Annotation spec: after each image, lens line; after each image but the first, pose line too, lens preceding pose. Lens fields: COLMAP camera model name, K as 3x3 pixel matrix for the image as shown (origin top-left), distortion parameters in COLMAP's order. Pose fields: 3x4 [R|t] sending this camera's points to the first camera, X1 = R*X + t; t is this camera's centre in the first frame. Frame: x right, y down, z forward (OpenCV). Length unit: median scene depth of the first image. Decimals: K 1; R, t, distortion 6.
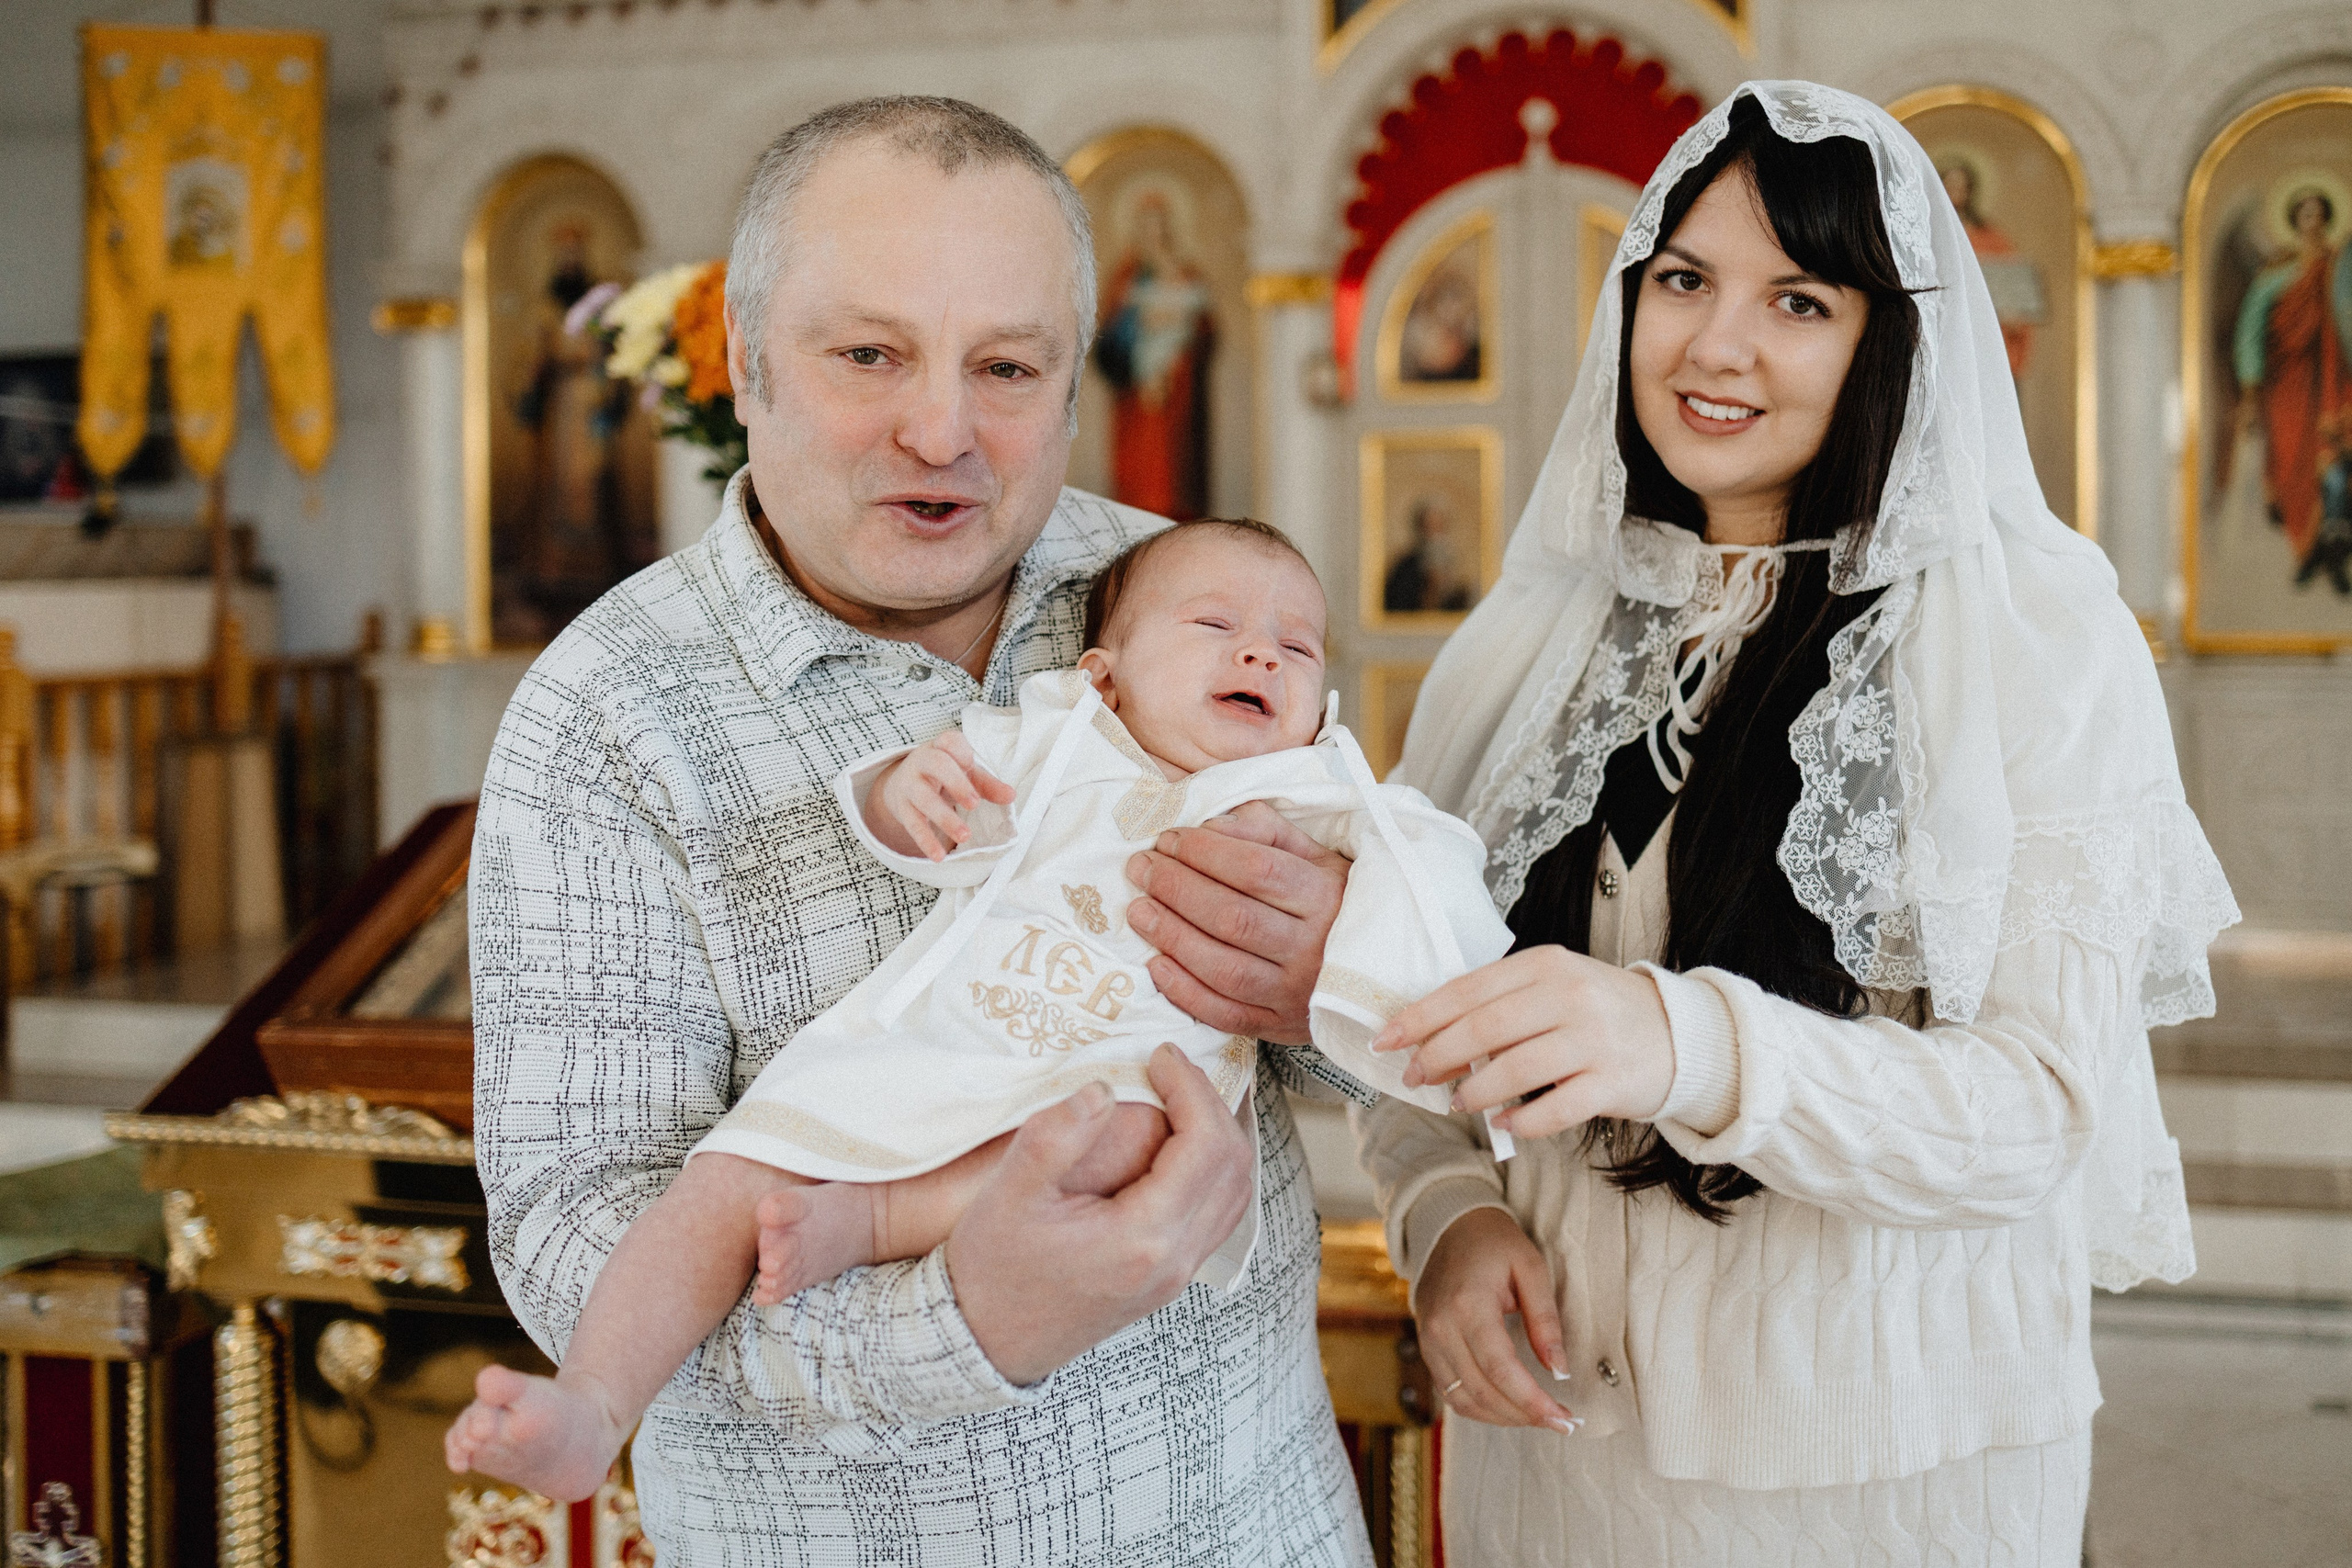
lens RADIAL K [[2354.4, 0, 1443.8], [0, 2354.4, 636.9], [0, 0, 1]] dist [0.007905, 0.000000]
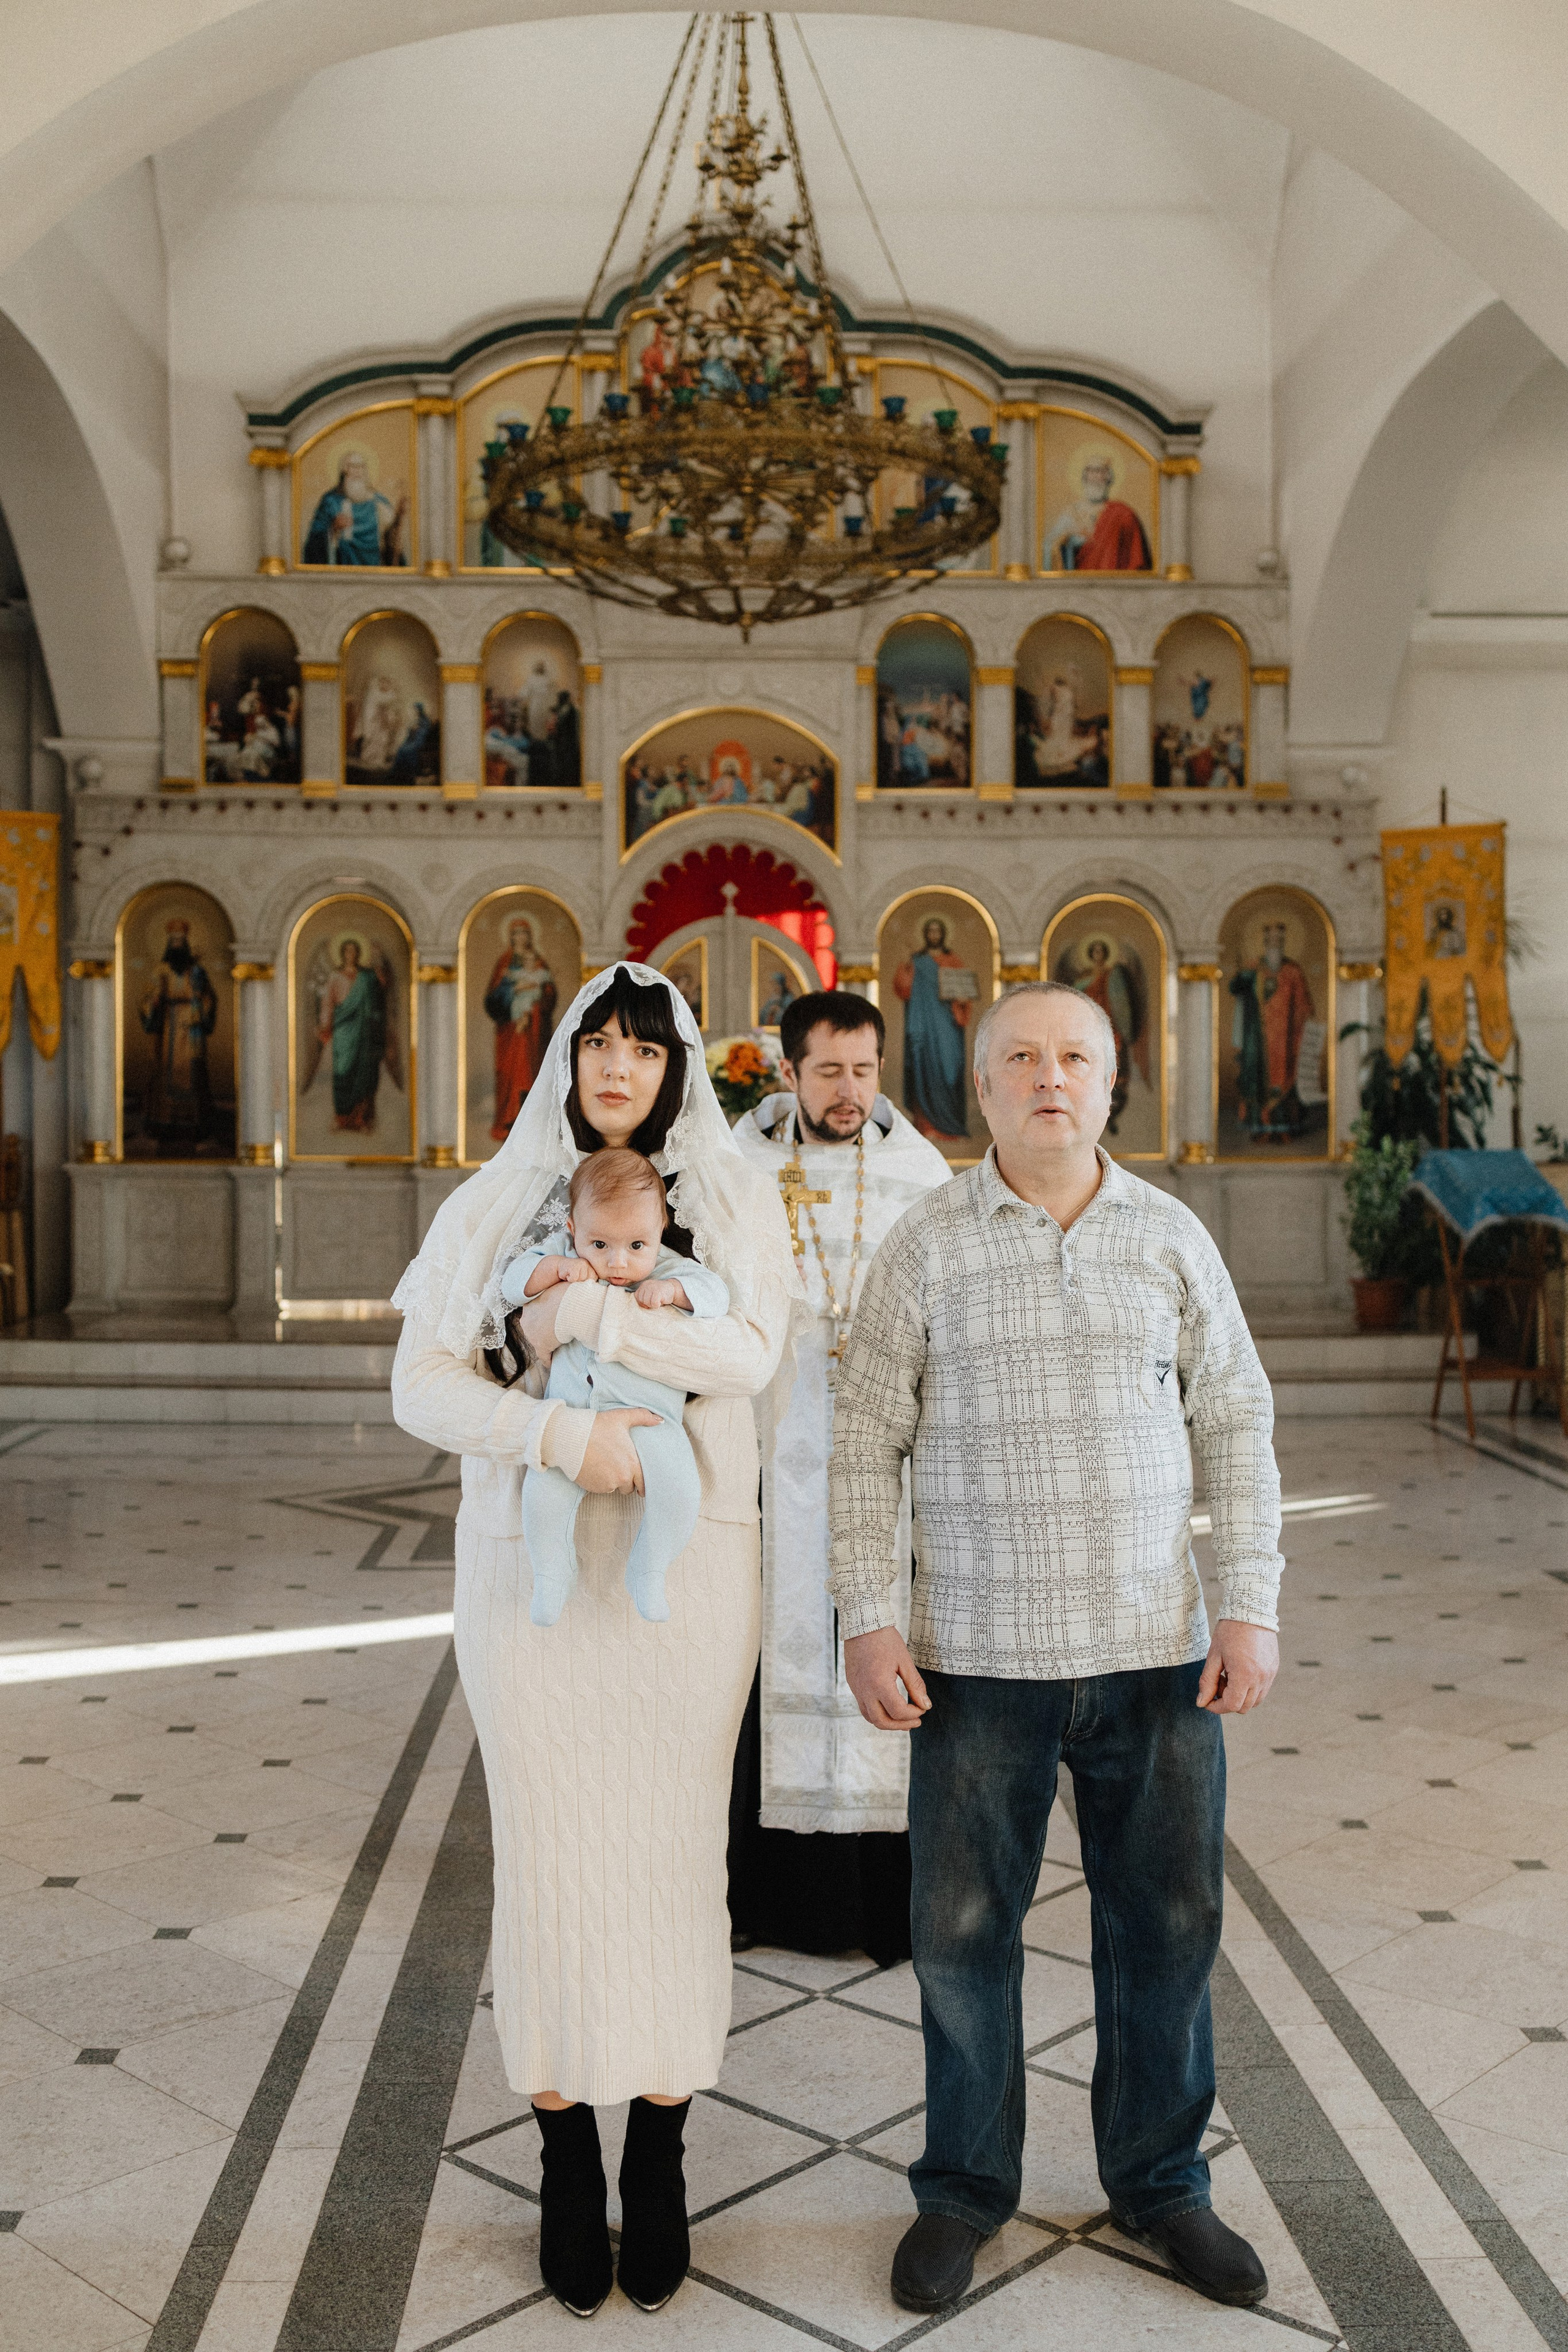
lens RADIAL K [[2354.6, 0, 744.4], [0, 2354.6, 1165.3], [0, 0, 1]] dist [0.007905, 0.000000]
pose [[0.972639, -0.000187, 0.232324, -0.407206], [0.001180, 0.999991, -0.004135, 0.018230], [-0.232321, 0.004296, 0.972630, -0.923213]]
